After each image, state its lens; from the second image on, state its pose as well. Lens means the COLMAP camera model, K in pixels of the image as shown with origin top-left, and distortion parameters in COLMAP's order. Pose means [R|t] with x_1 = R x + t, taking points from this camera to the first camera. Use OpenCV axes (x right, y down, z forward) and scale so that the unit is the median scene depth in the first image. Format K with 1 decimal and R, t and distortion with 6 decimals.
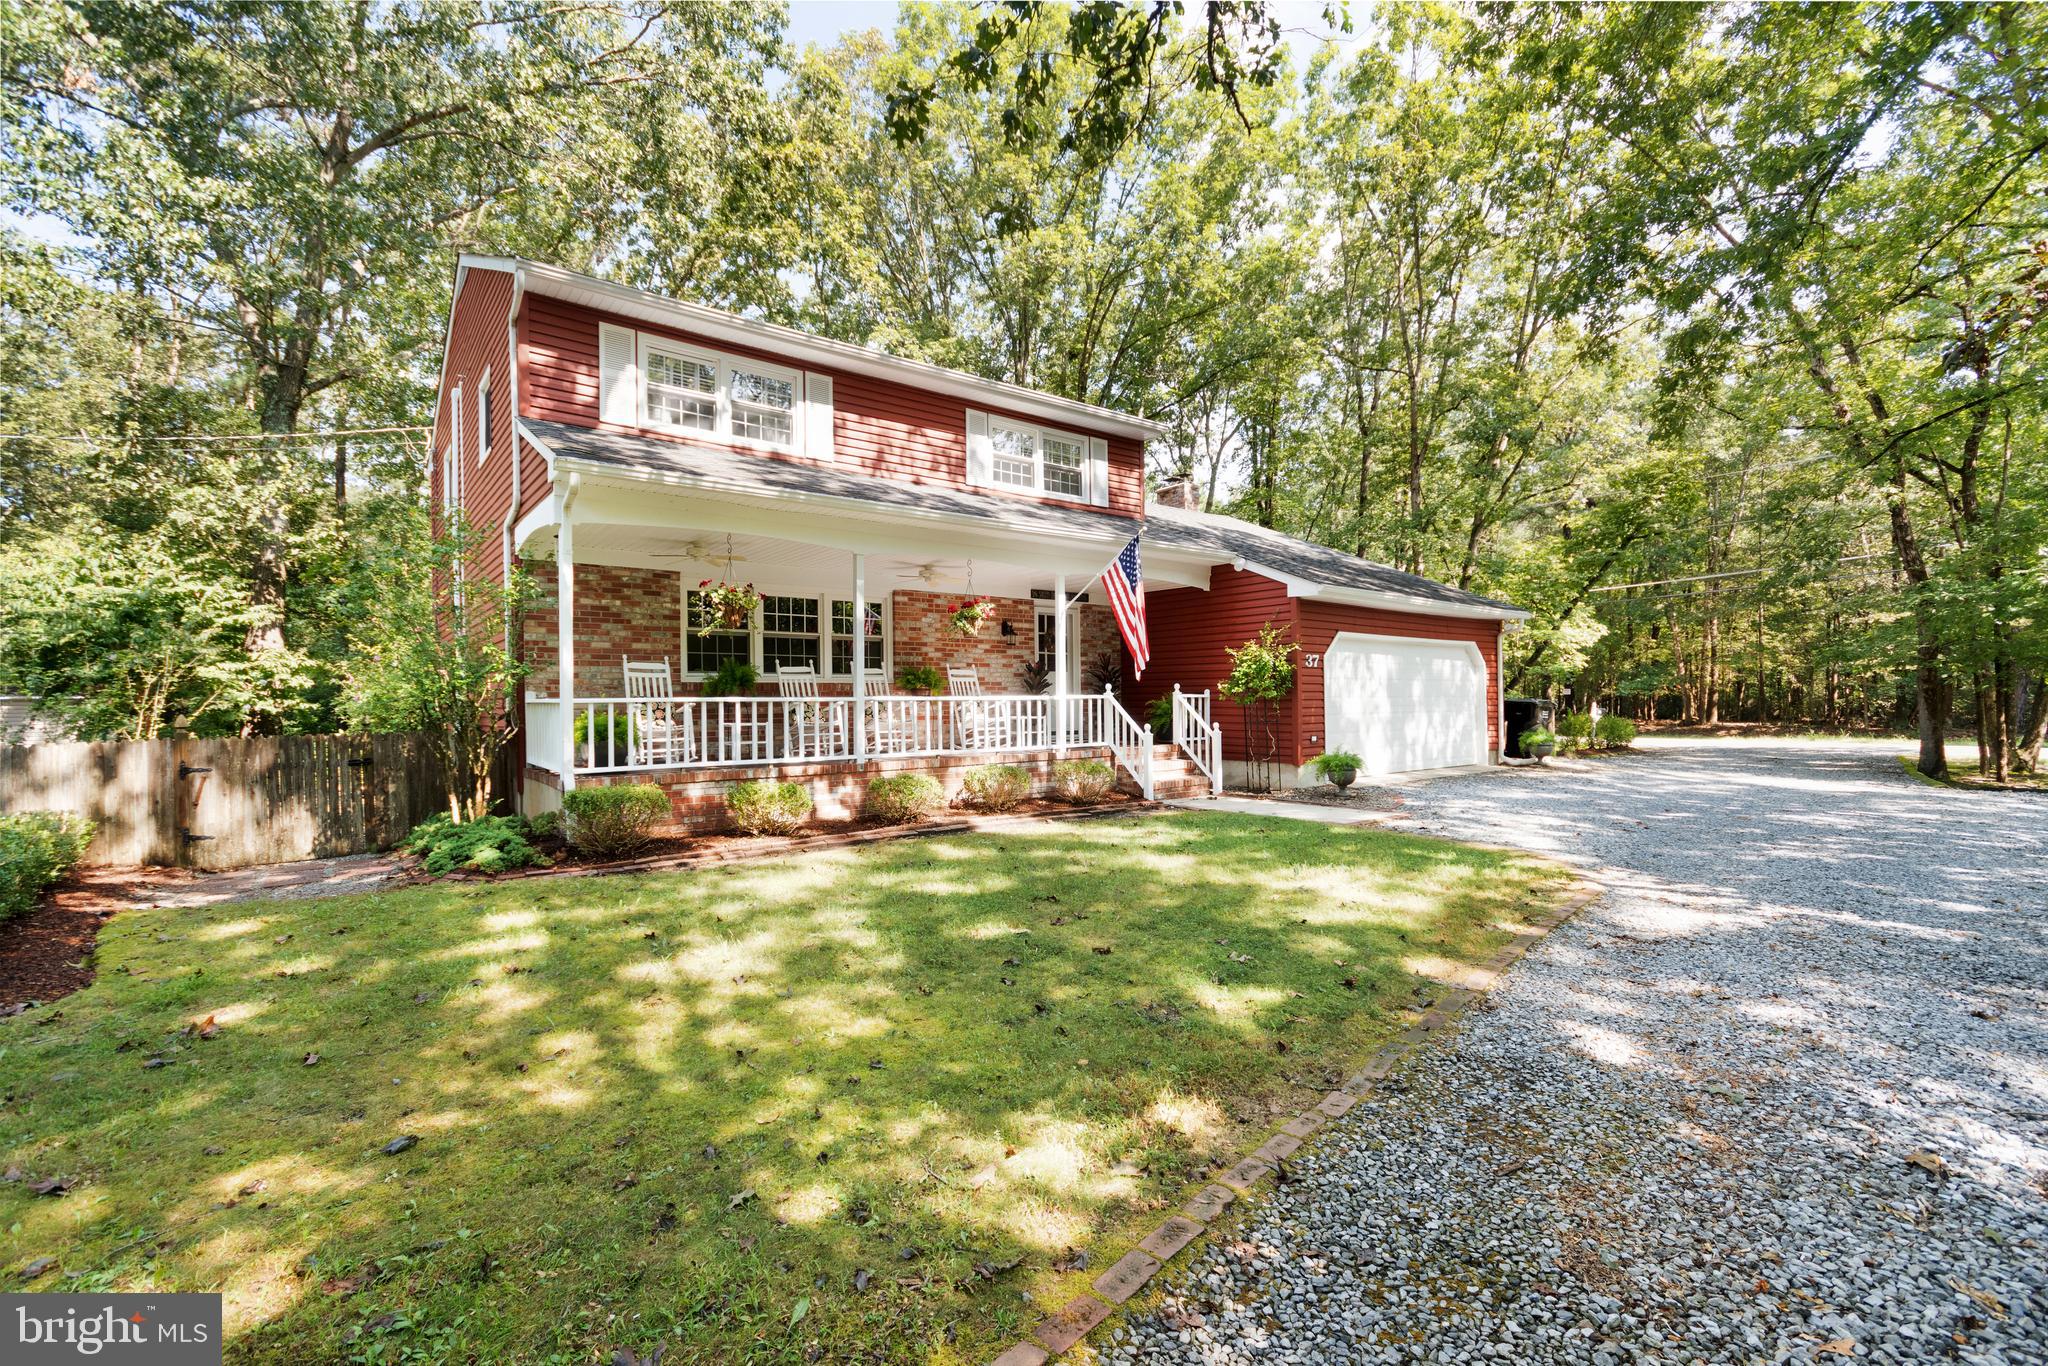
lens RADIAL K [[951.6, 0, 1027.7], [0, 951.6, 693.4], [0, 0, 1]] dist [-0.002435, -0.000190]
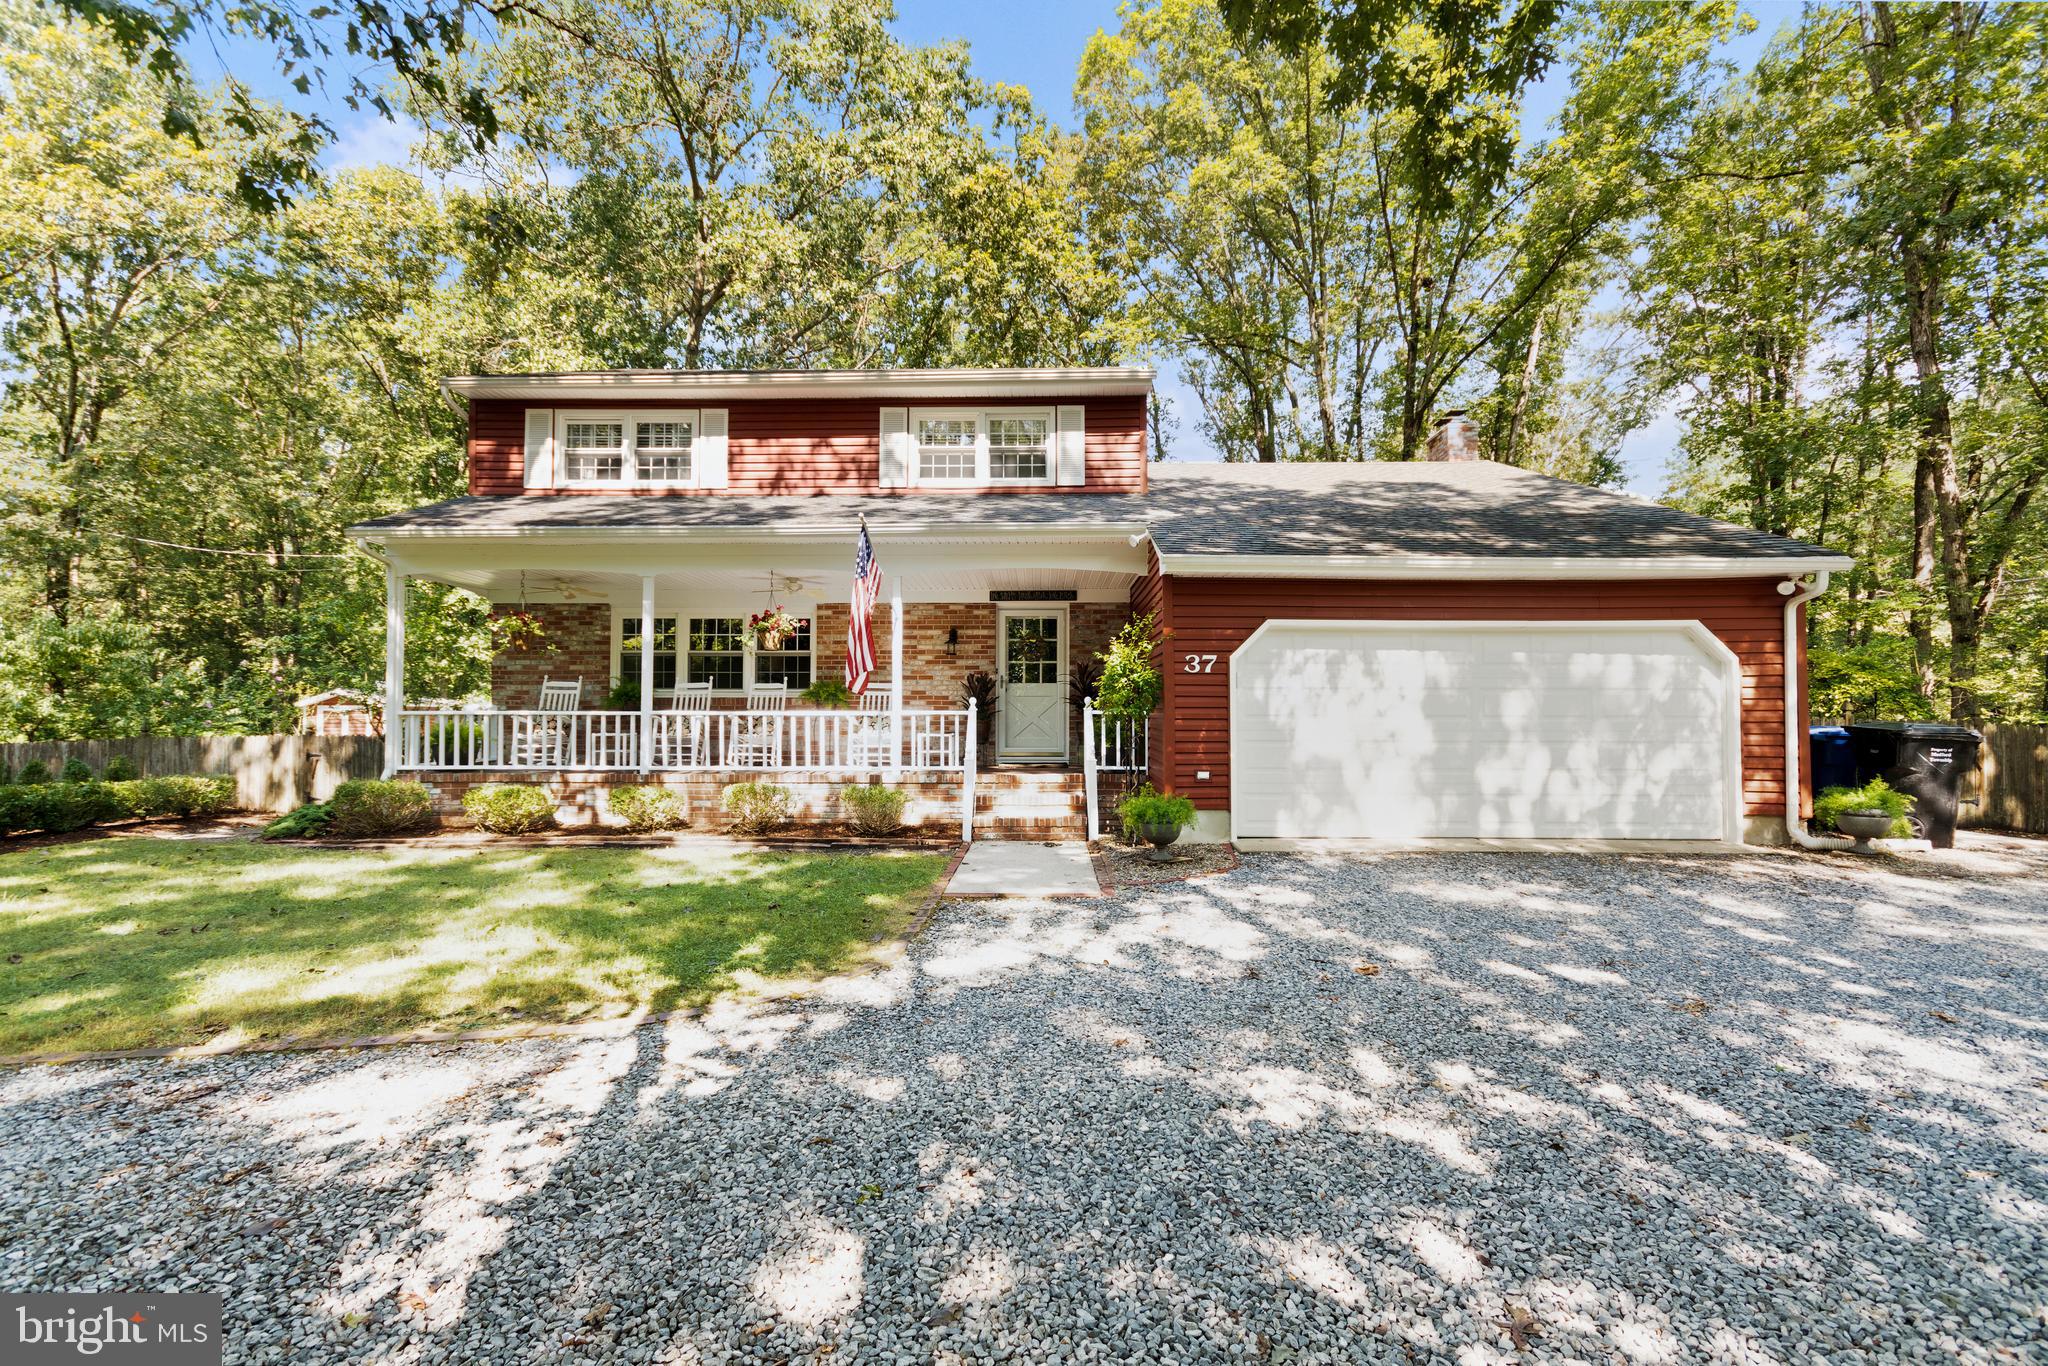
lens RADIAL K [[904.9, 0, 1026.9], [0, 904.9, 695.3], [0, 0, 1]] dist [0.000715, 0.000407]
pose [[0.755302, -0.002942, -0.655370, 0.693627], [-0.002076, 0.999974, -0.006880, -0.006884], [0.655373, 0.006557, 0.755277, 0.450592]]
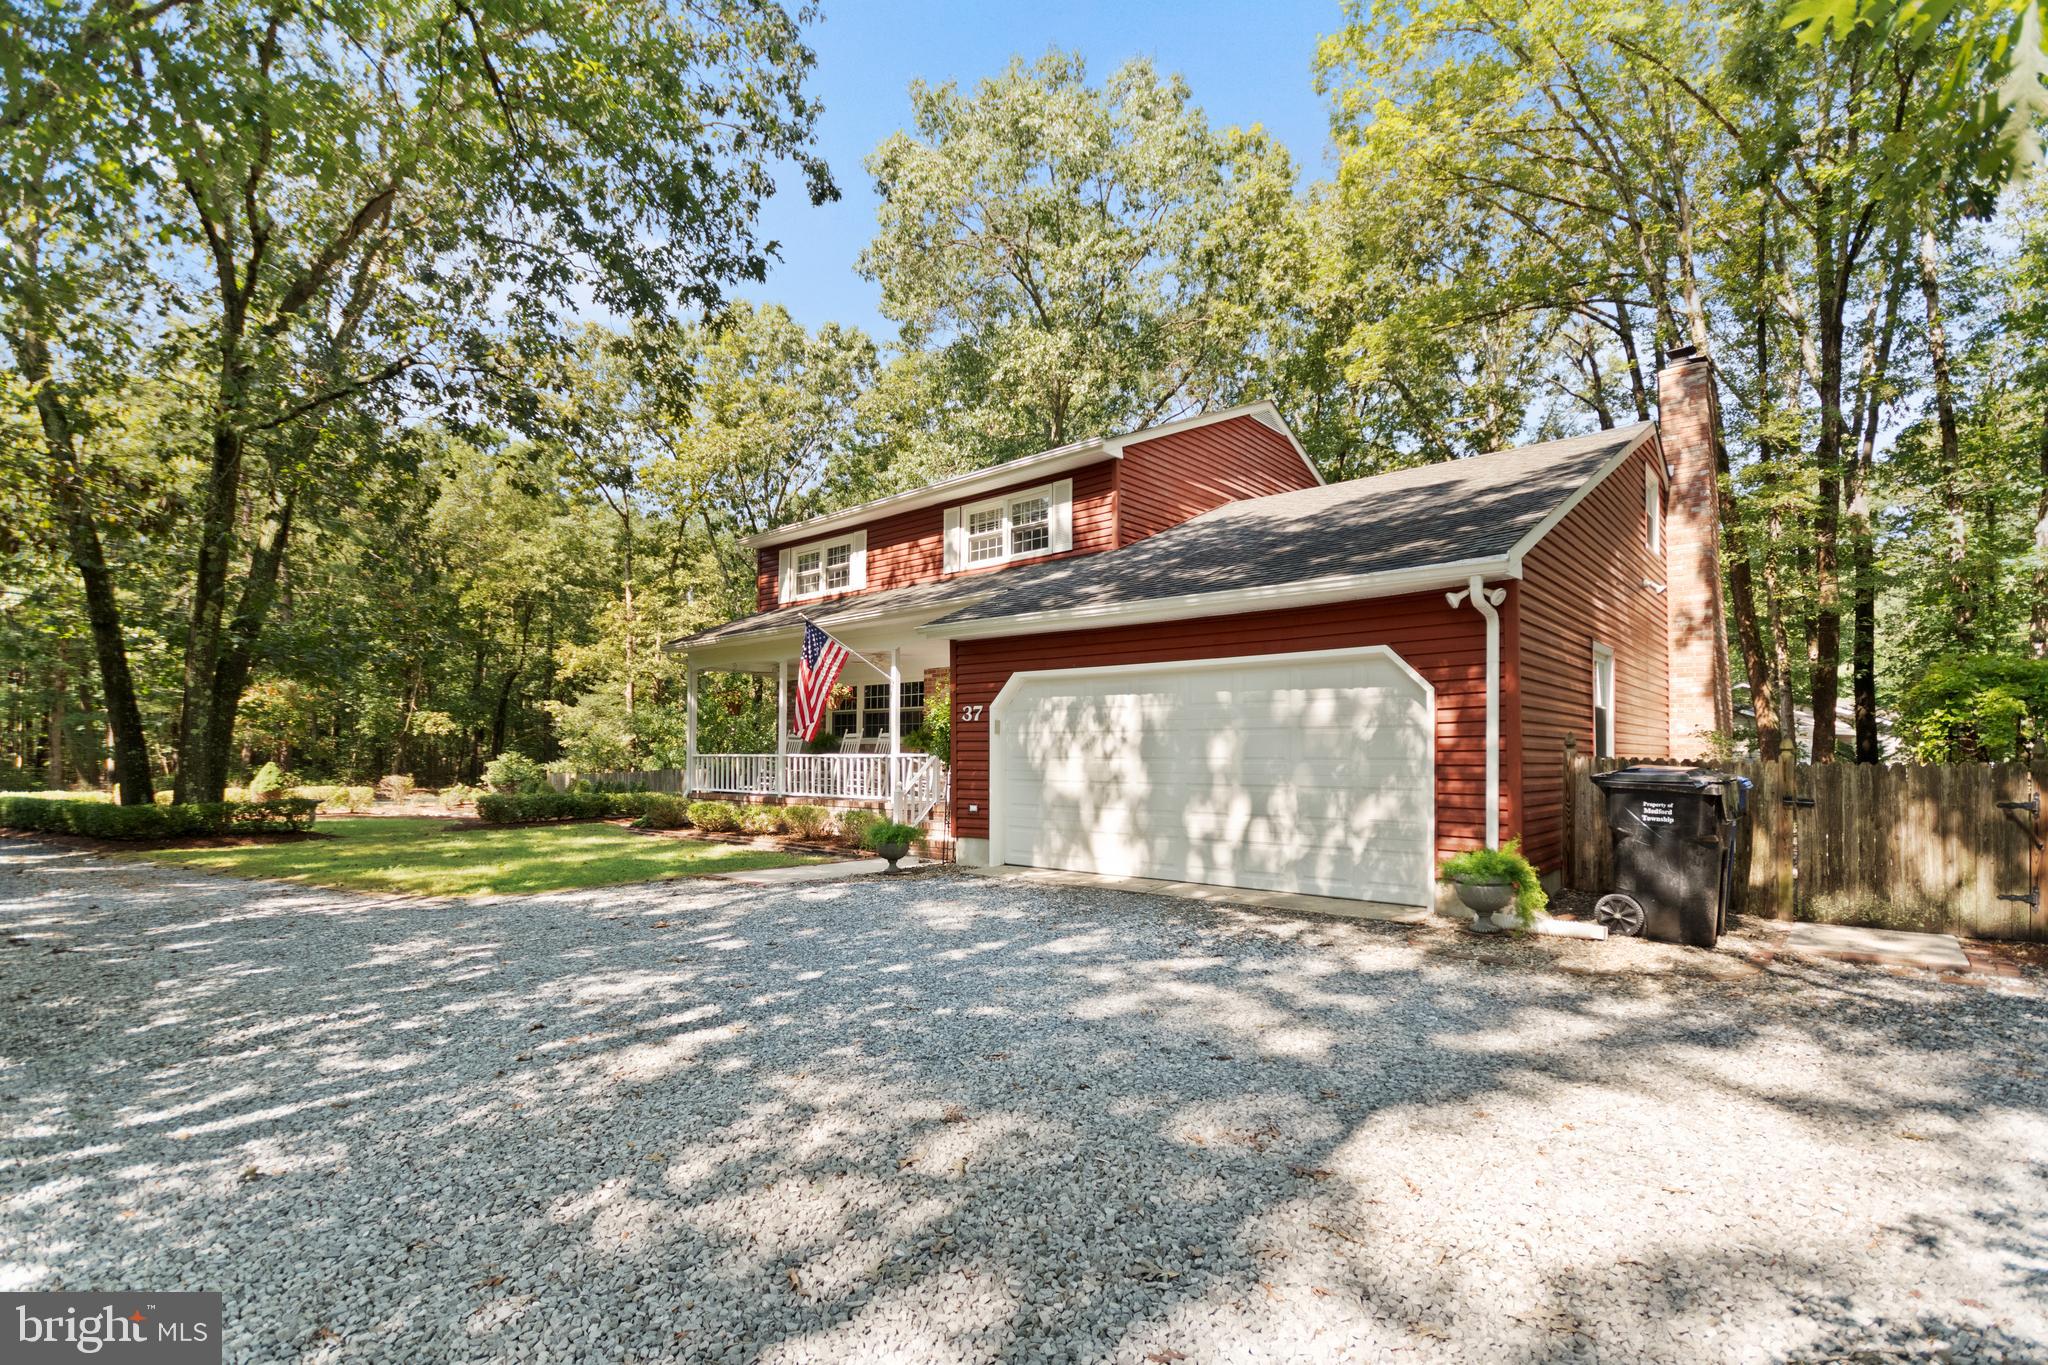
lens RADIAL K [[955.1, 0, 1024.0], [0, 955.1, 682.5], [0, 0, 1]] dist [-0.044087, 0.000005]
pose [[0.159757, -0.065509, -0.984980, 1.207652], [0.008347, 0.997850, -0.065011, -0.007648], [0.987121, 0.002164, 0.159960, 0.987032]]
